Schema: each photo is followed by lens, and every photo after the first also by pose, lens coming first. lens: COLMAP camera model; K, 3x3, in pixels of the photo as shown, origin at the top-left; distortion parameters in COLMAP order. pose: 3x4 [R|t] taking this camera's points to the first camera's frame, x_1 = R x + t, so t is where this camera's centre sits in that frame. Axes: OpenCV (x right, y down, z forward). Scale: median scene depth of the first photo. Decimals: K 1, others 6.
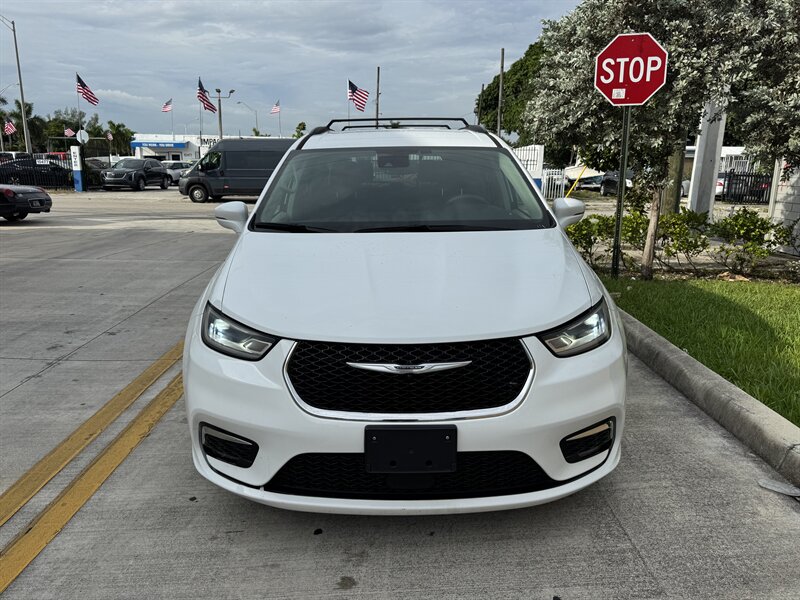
lens RADIAL K [[580.0, 0, 398.8], [0, 580.0, 300.2], [0, 0, 1]] dist [-0.000693, -0.003257]
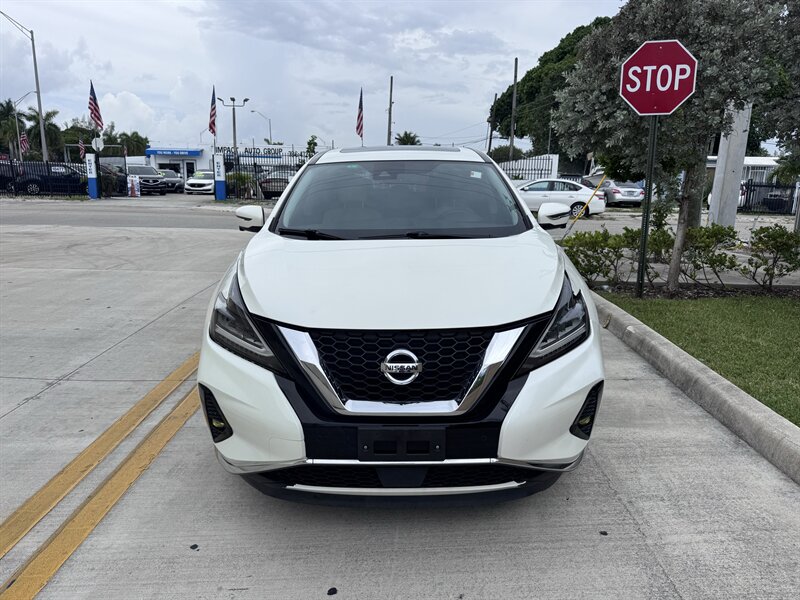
lens RADIAL K [[577.1, 0, 400.4], [0, 577.1, 298.5], [0, 0, 1]] dist [-0.001057, -0.002438]
pose [[0.999843, 0.007549, -0.016000, -0.009324], [-0.007791, 0.999855, -0.015114, -0.014091], [0.015884, 0.015236, 0.999758, 0.042494]]
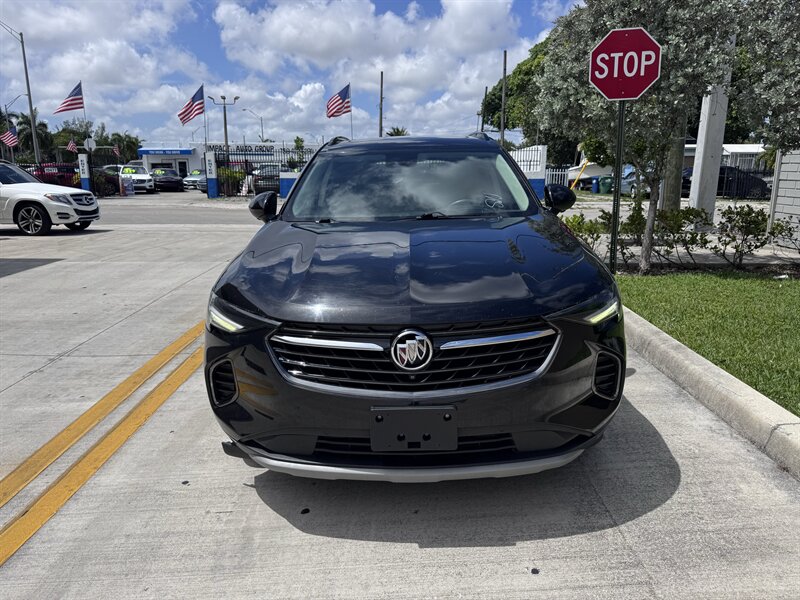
lens RADIAL K [[579.0, 0, 398.2], [0, 579.0, 302.2], [0, 0, 1]] dist [-0.000948, -0.003305]
pose [[0.999812, -0.012448, -0.014900, 0.016783], [0.012386, 0.999914, -0.004258, 0.014122], [0.014952, 0.004072, 0.999880, -0.007157]]
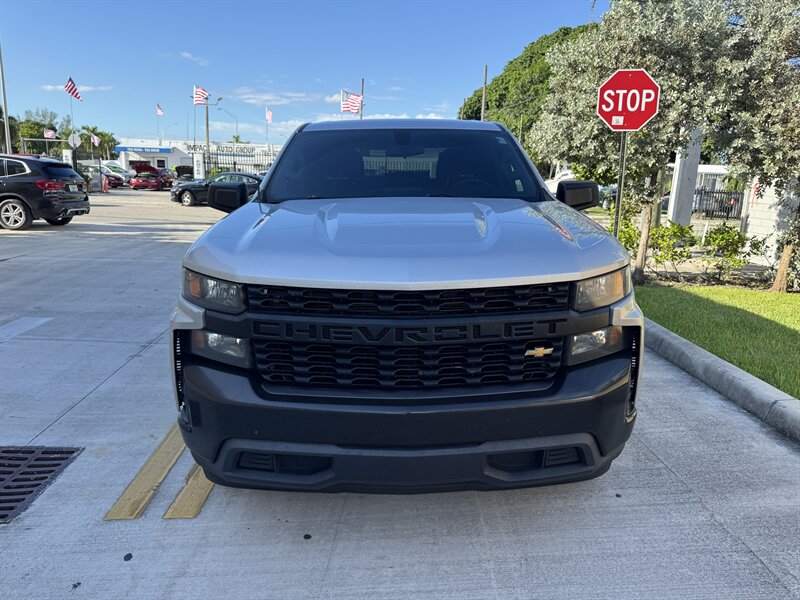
lens RADIAL K [[585.9, 0, 399.7], [0, 585.9, 297.7], [0, 0, 1]] dist [-0.002177, -0.000733]
pose [[0.998692, 0.011369, 0.049857, -0.105837], [-0.010299, 0.999712, -0.021666, 0.023061], [-0.050089, 0.021125, 0.998521, -0.127505]]
